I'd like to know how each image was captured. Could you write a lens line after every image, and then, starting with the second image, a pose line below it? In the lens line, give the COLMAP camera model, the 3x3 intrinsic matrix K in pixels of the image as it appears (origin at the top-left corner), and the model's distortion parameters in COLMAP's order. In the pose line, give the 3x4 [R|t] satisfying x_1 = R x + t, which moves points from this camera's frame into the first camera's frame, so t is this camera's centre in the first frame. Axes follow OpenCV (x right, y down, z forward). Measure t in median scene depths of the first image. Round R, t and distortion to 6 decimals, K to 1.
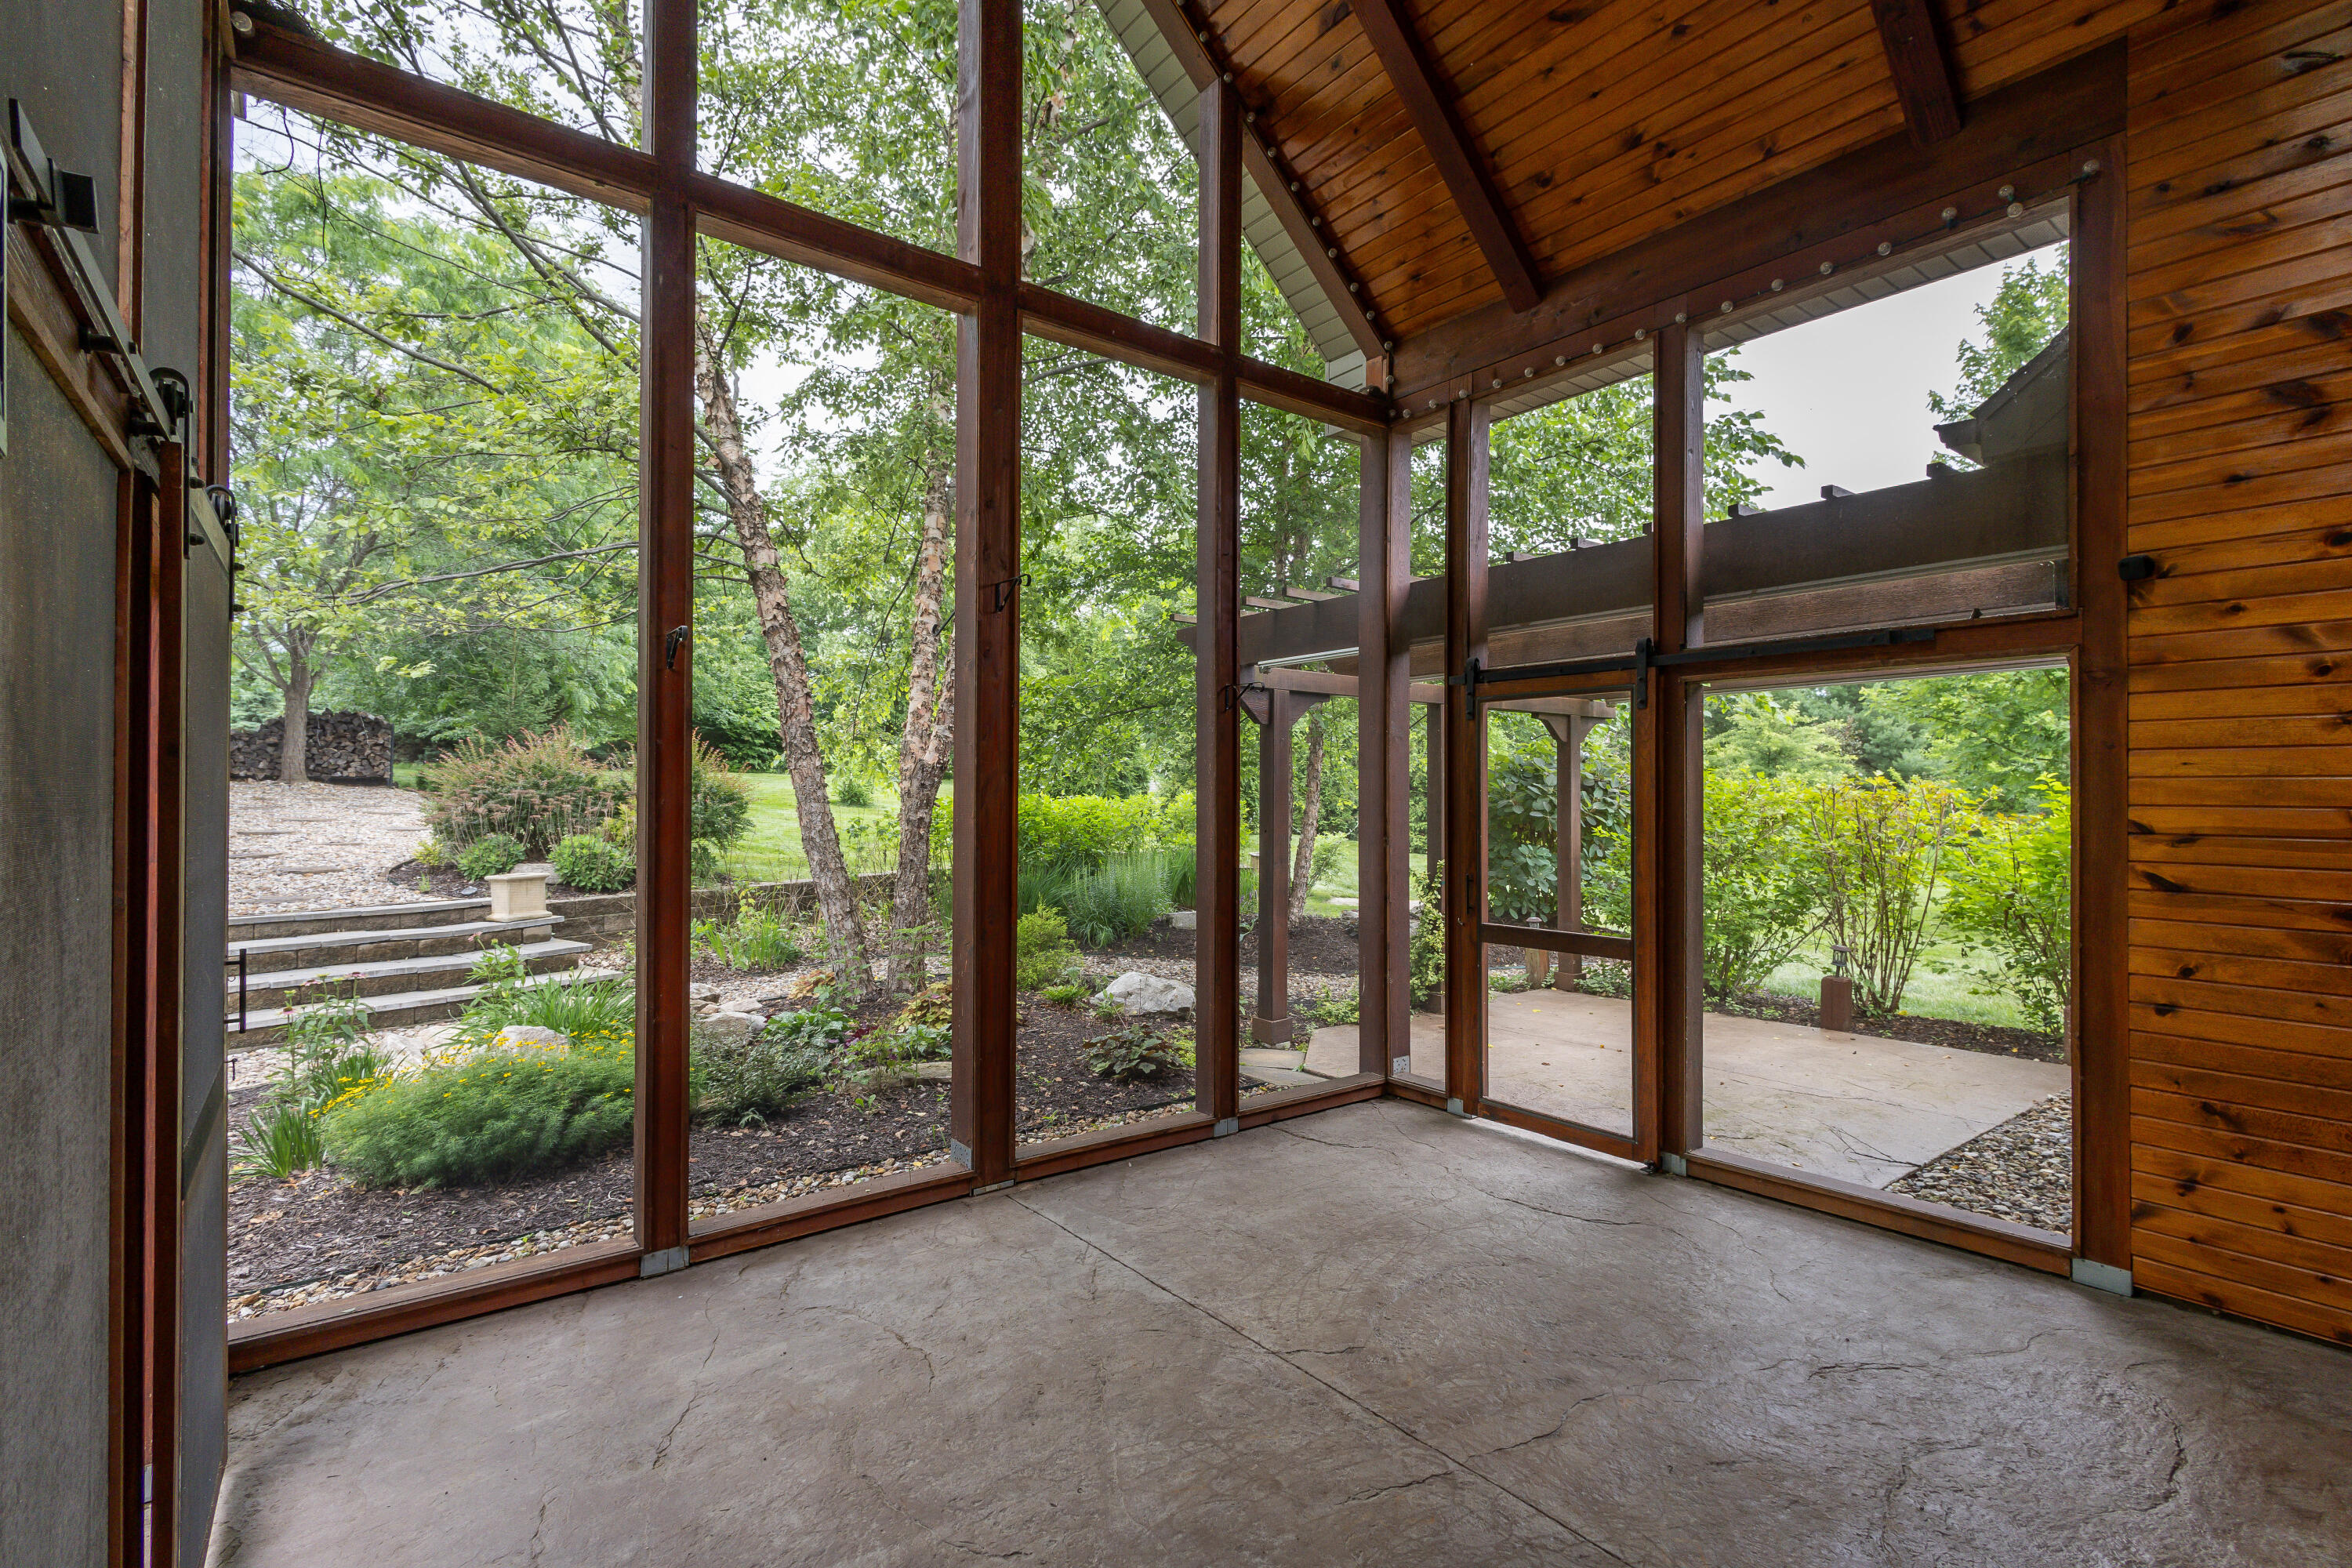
lens RADIAL K [[1081.0, 0, 1179.4], [0, 1081.0, 794.5], [0, 0, 1]] dist [0.015399, -0.005084]
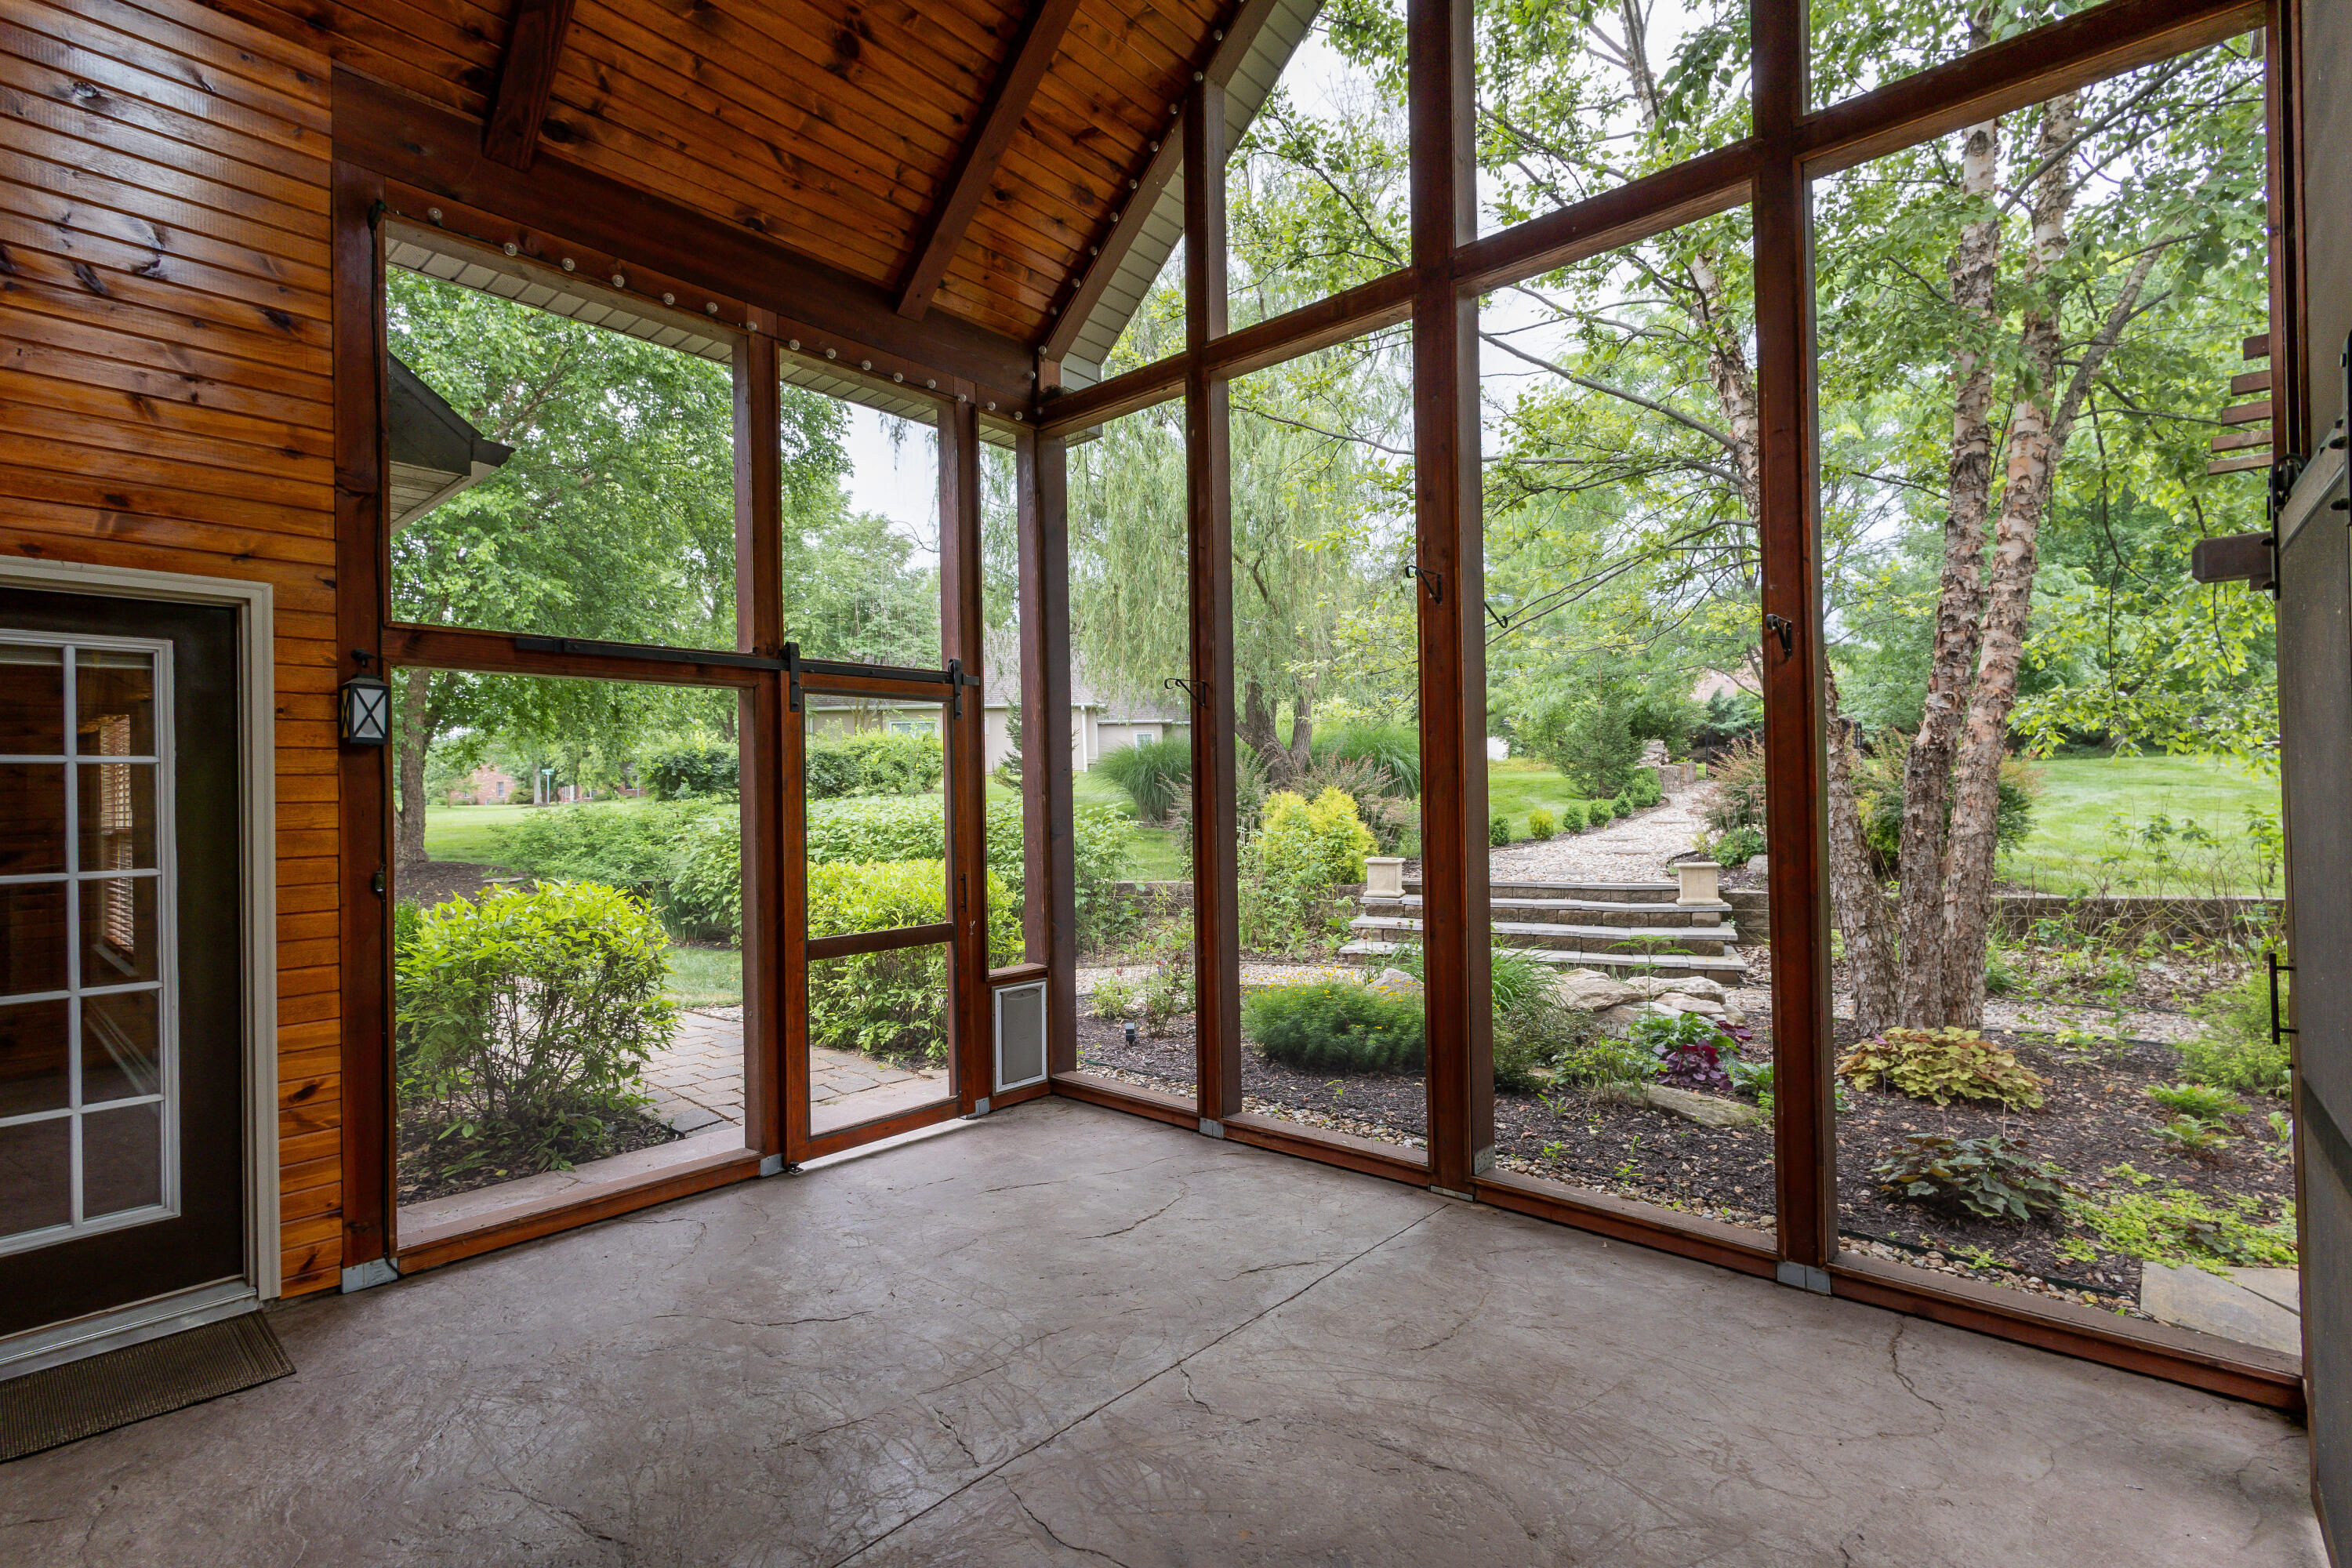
lens RADIAL K [[1081.0, 0, 1175.6], [0, 1081.0, 776.8], [0, 0, 1]] dist [0.015399, -0.005084]
pose [[0.204394, -0.022689, -0.978626, 0.655771], [0.013489, 0.999702, -0.020360, 0.004648], [0.978796, -0.009040, 0.204639, 0.498915]]
